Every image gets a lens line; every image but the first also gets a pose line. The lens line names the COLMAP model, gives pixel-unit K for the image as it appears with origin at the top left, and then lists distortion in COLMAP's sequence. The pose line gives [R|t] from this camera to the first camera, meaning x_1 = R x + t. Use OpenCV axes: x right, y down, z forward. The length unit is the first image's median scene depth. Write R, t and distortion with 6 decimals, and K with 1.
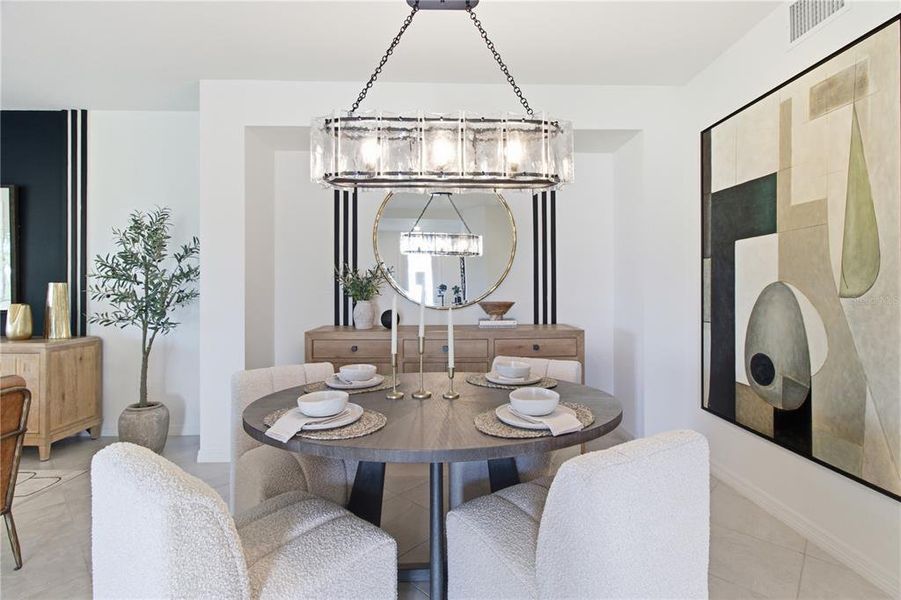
lens RADIAL K [[424.8, 0, 450.1], [0, 424.8, 286.5], [0, 0, 1]] dist [0.000460, 0.000483]
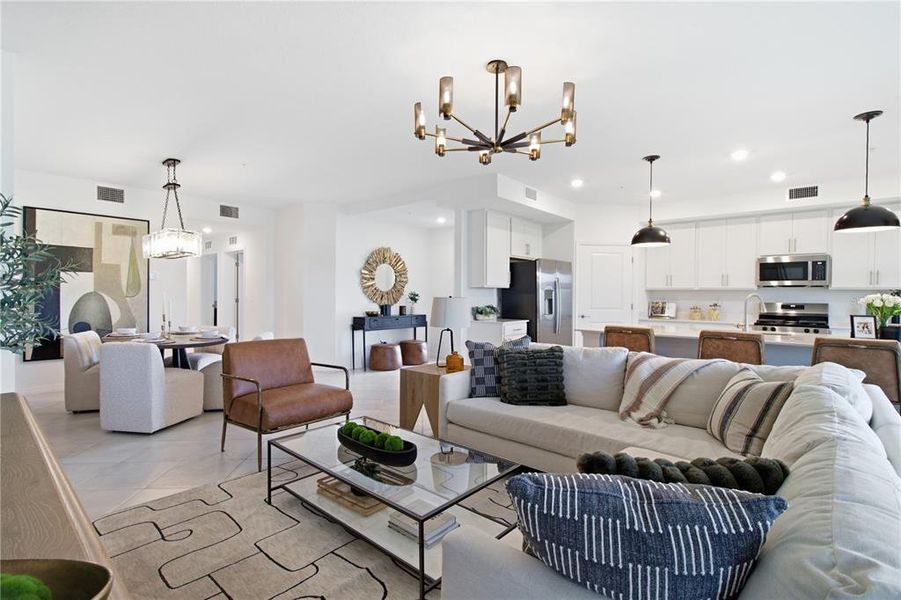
lens RADIAL K [[423.4, 0, 454.5], [0, 423.4, 295.1], [0, 0, 1]] dist [-0.021210, 0.014171]
pose [[-0.742496, -0.007878, 0.669804, -1.755568], [-0.008221, 0.999963, 0.002648, -0.011378], [-0.669800, -0.003541, -0.742533, 1.000518]]
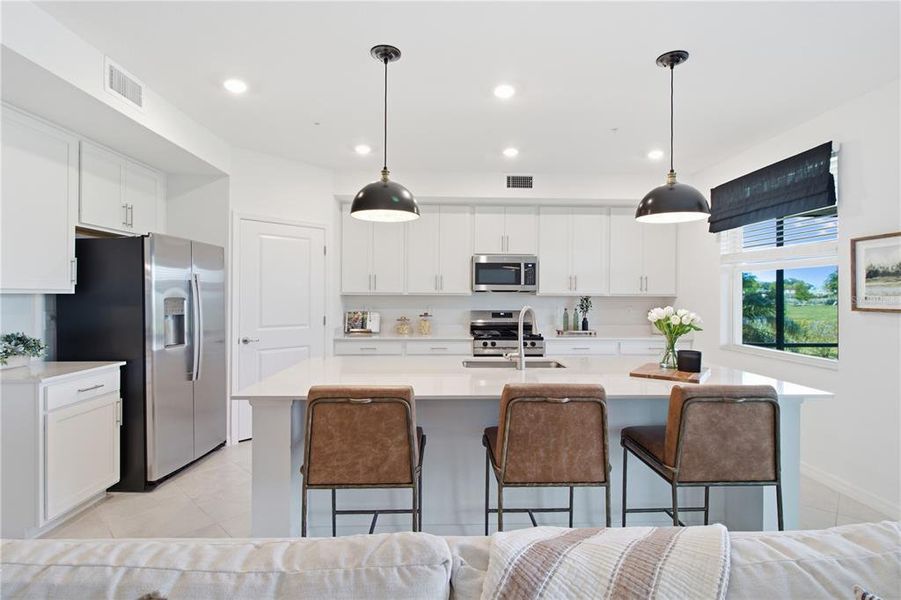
lens RADIAL K [[441.2, 0, 454.8], [0, 441.2, 290.8], [0, 0, 1]] dist [0.000629, 0.000403]
pose [[-0.999908, -0.002504, -0.013299, -1.411536], [-0.002352, 0.999932, -0.011408, -0.039689], [0.013327, -0.011376, -0.999846, 0.301777]]
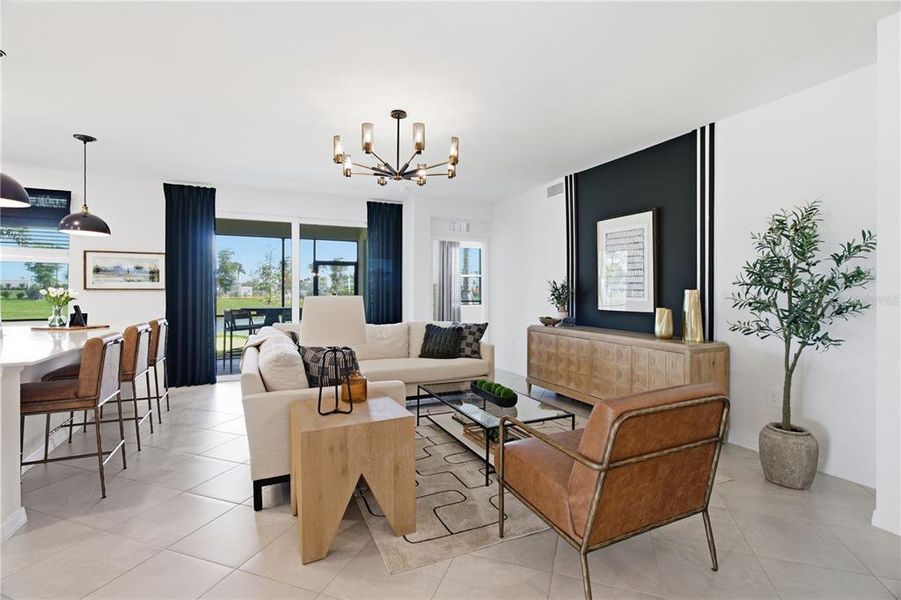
lens RADIAL K [[418.0, 0, 454.6], [0, 418.0, 290.3], [0, 0, 1]] dist [-0.002086, 0.000796]
pose [[0.409697, 0.000555, -0.912221, -0.210403], [0.000792, 0.999999, 0.000964, -0.009382], [0.912221, -0.001117, 0.409696, 0.007530]]
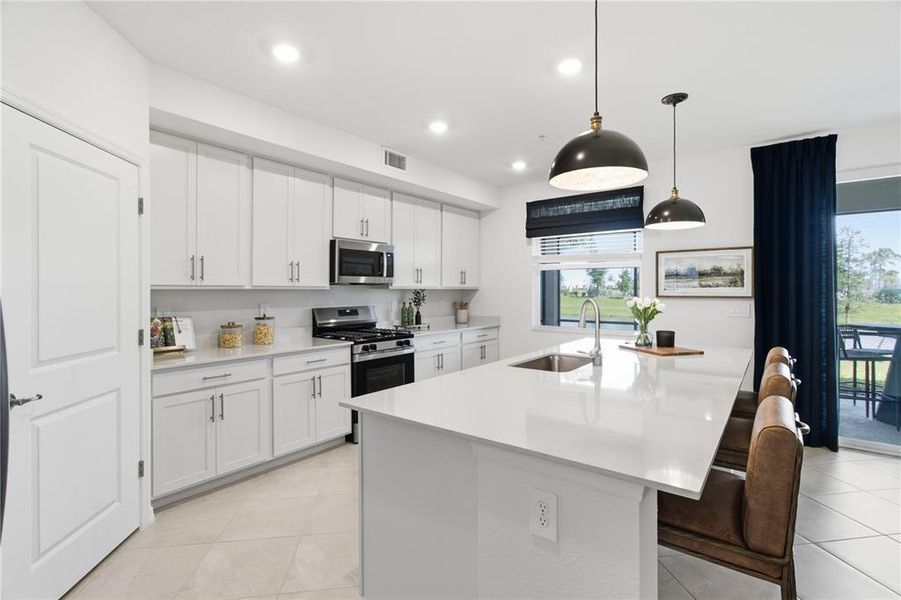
lens RADIAL K [[424.8, 0, 450.1], [0, 424.8, 286.5], [0, 0, 1]] dist [0.000460, 0.000483]
pose [[-0.632377, -0.003601, -0.774652, -0.746640], [0.003879, 0.999962, -0.007814, -0.038590], [0.774651, -0.007946, -0.632339, -0.277632]]
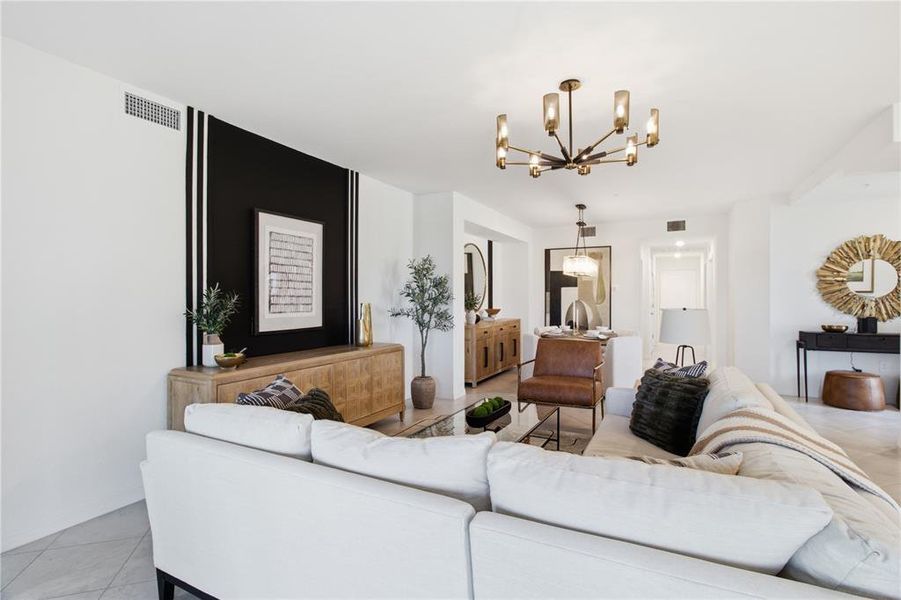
lens RADIAL K [[431.4, 0, 458.0], [0, 431.4, 297.1], [0, 0, 1]] dist [-0.003399, -0.000255]
pose [[0.474832, -0.001646, 0.880075, -2.139935], [0.000330, 0.999999, 0.001692, -0.031903], [-0.880077, -0.000513, 0.474831, 0.096102]]
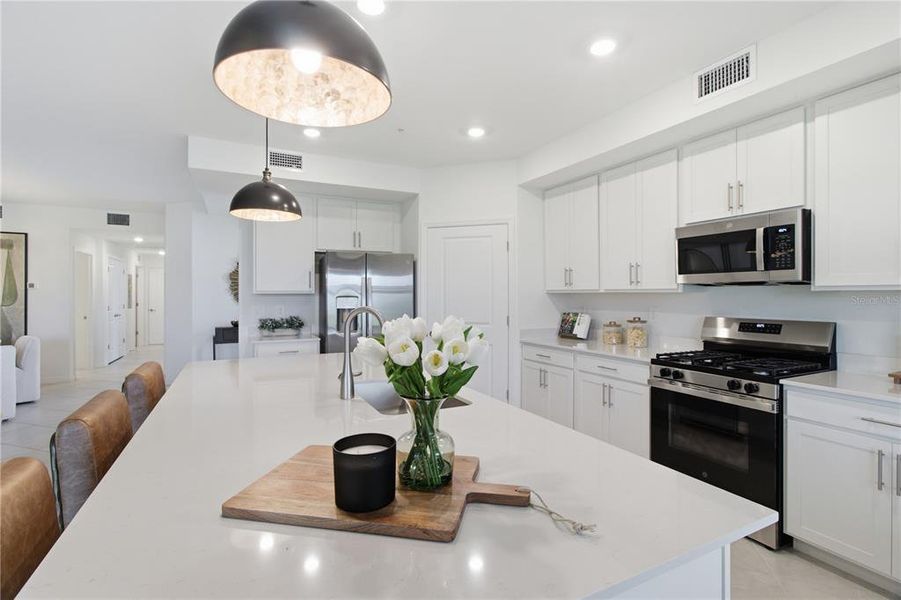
lens RADIAL K [[423.4, 0, 454.5], [0, 423.4, 295.1], [0, 0, 1]] dist [-0.021210, 0.014171]
pose [[-0.434793, 0.002330, 0.900527, -2.142926], [-0.000350, 0.999996, -0.002757, -0.032021], [-0.900530, -0.001514, -0.434791, -0.452326]]
